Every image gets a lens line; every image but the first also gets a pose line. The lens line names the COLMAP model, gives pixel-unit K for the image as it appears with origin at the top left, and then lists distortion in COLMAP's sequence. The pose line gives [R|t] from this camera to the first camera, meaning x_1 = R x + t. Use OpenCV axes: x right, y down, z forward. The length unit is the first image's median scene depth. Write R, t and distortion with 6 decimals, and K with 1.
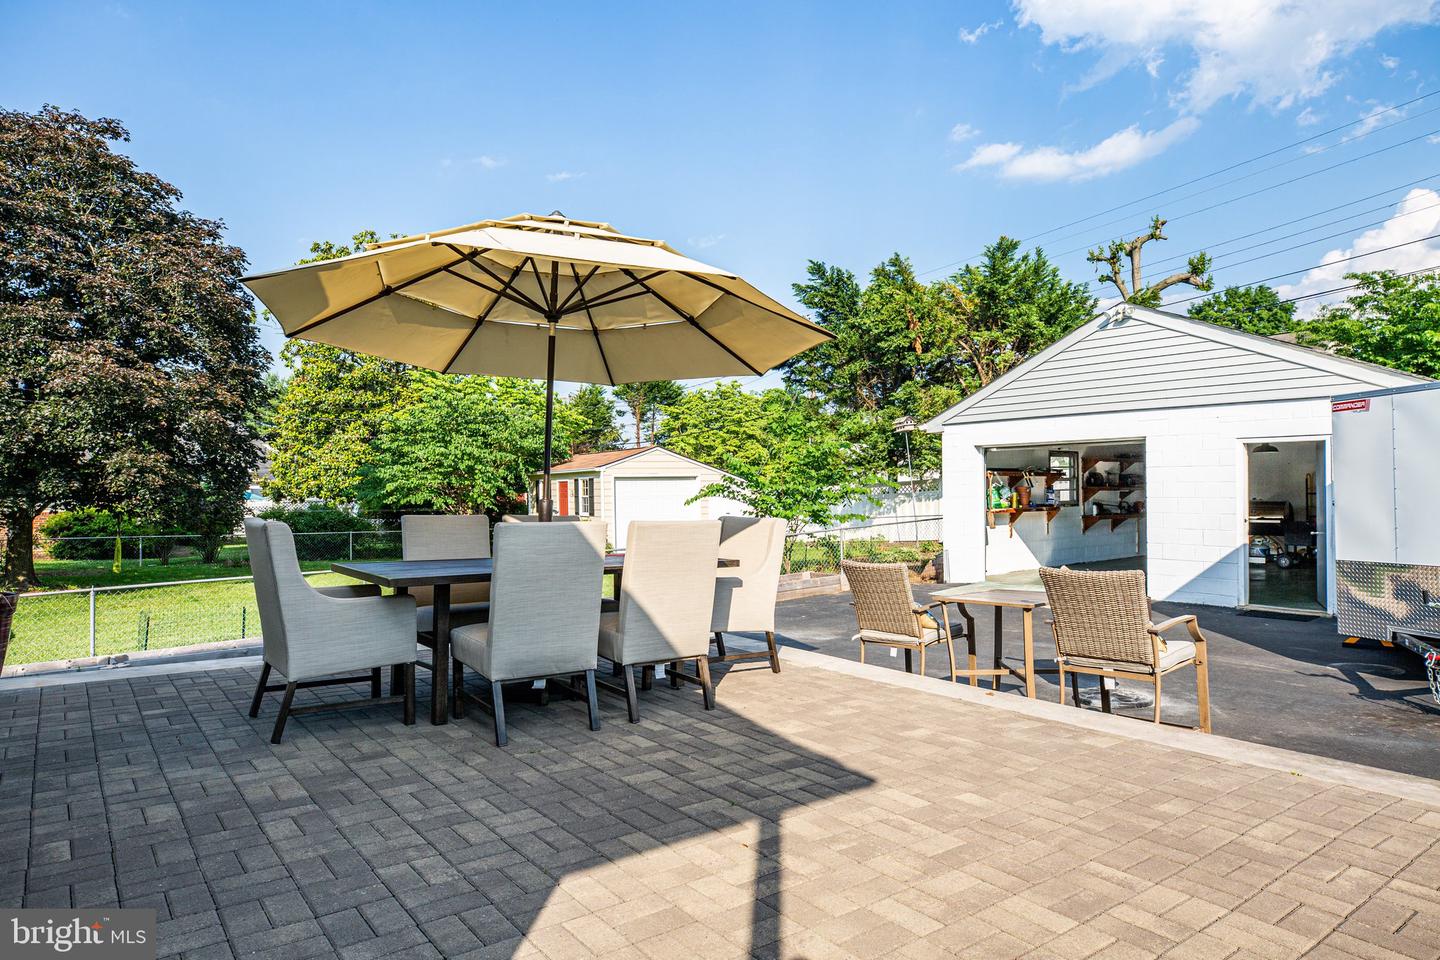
lens RADIAL K [[886.7, 0, 705.8], [0, 886.7, 479.3], [0, 0, 1]] dist [-0.006526, -0.001825]
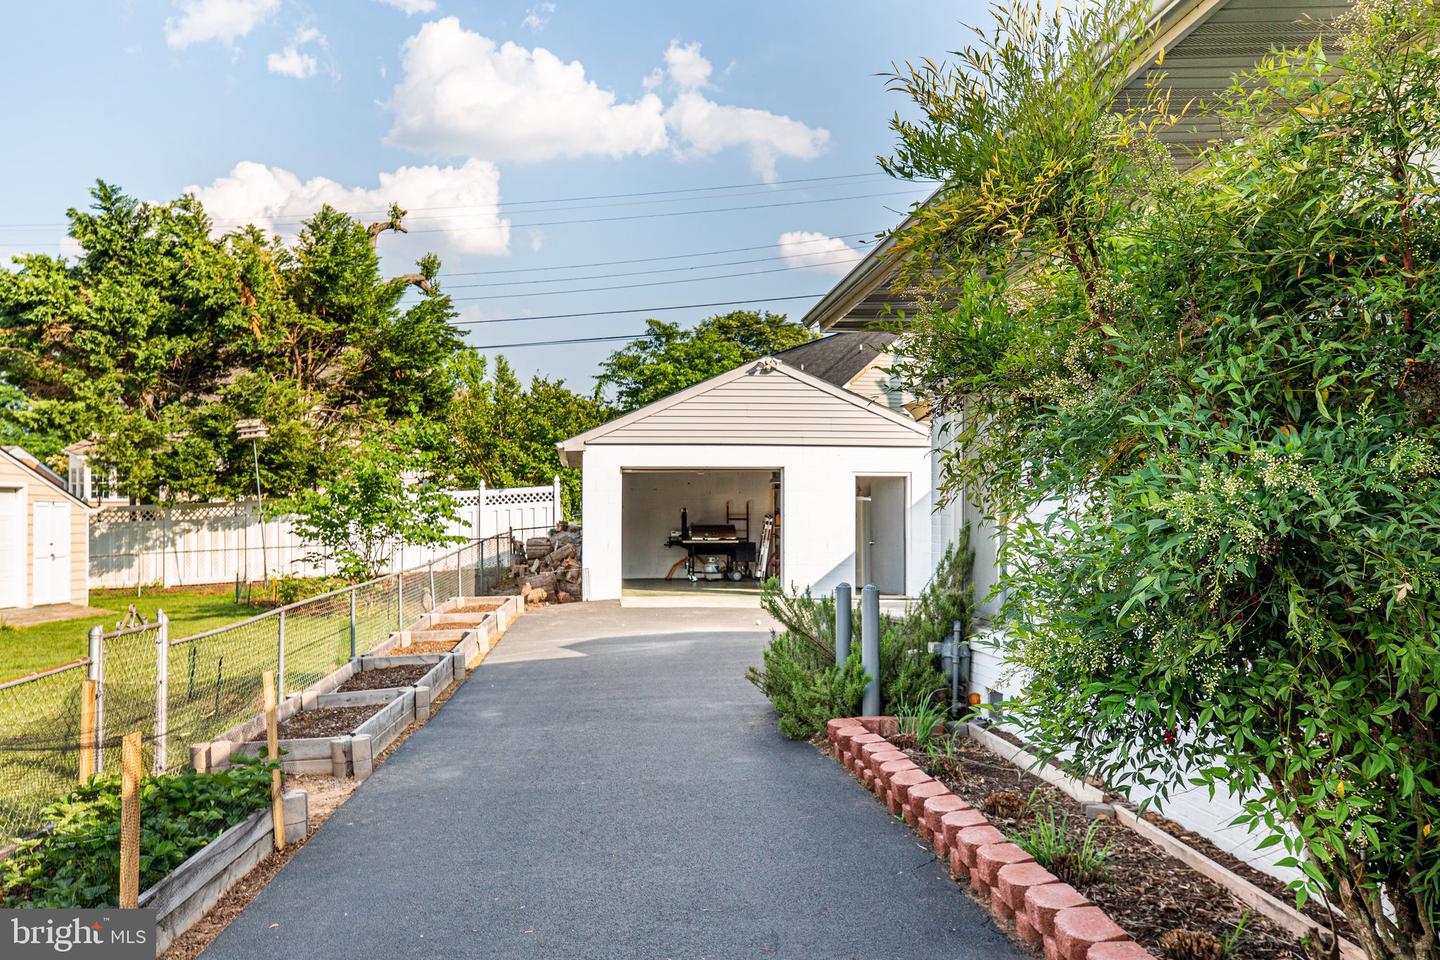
lens RADIAL K [[1397.3, 0, 712.3], [0, 1397.3, 480.1], [0, 0, 1]] dist [-0.010515, 0.000000]
pose [[0.538112, 0.035914, 0.842108, -0.560828], [-0.012615, 0.999323, -0.034558, 0.018405], [-0.842779, 0.007973, 0.538200, 0.013374]]
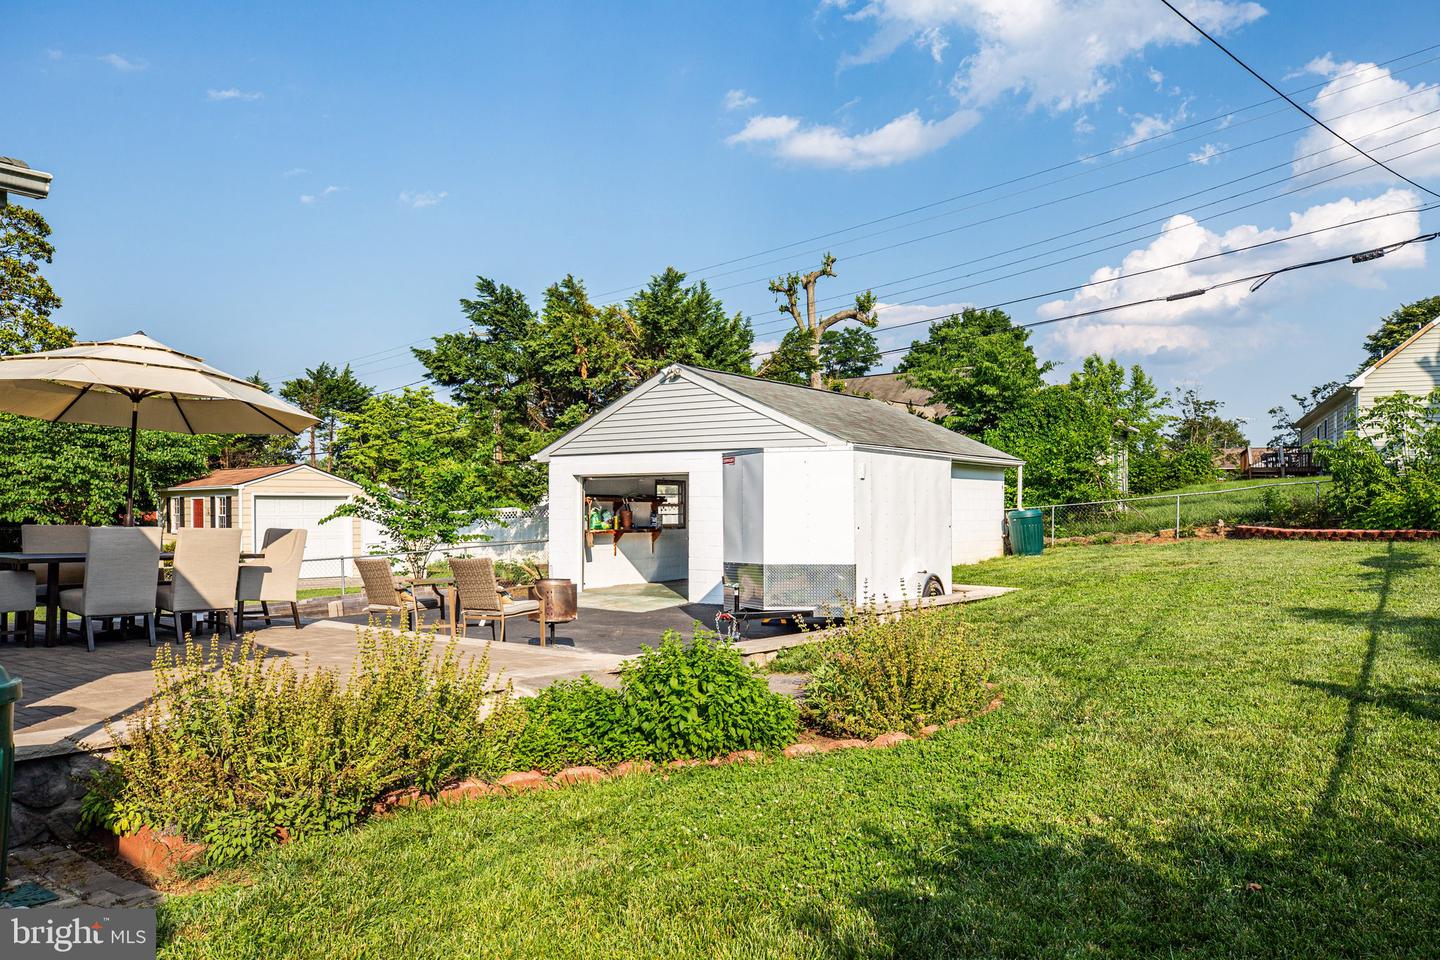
lens RADIAL K [[1057.6, 0, 709.3], [0, 1057.6, 518.8], [0, 0, 1]] dist [0.029606, -0.017102]
pose [[0.964552, 0.010906, 0.263668, 0.060592], [-0.015779, 0.999741, 0.016369, -0.003480], [-0.263422, -0.019950, 0.964475, -0.210777]]
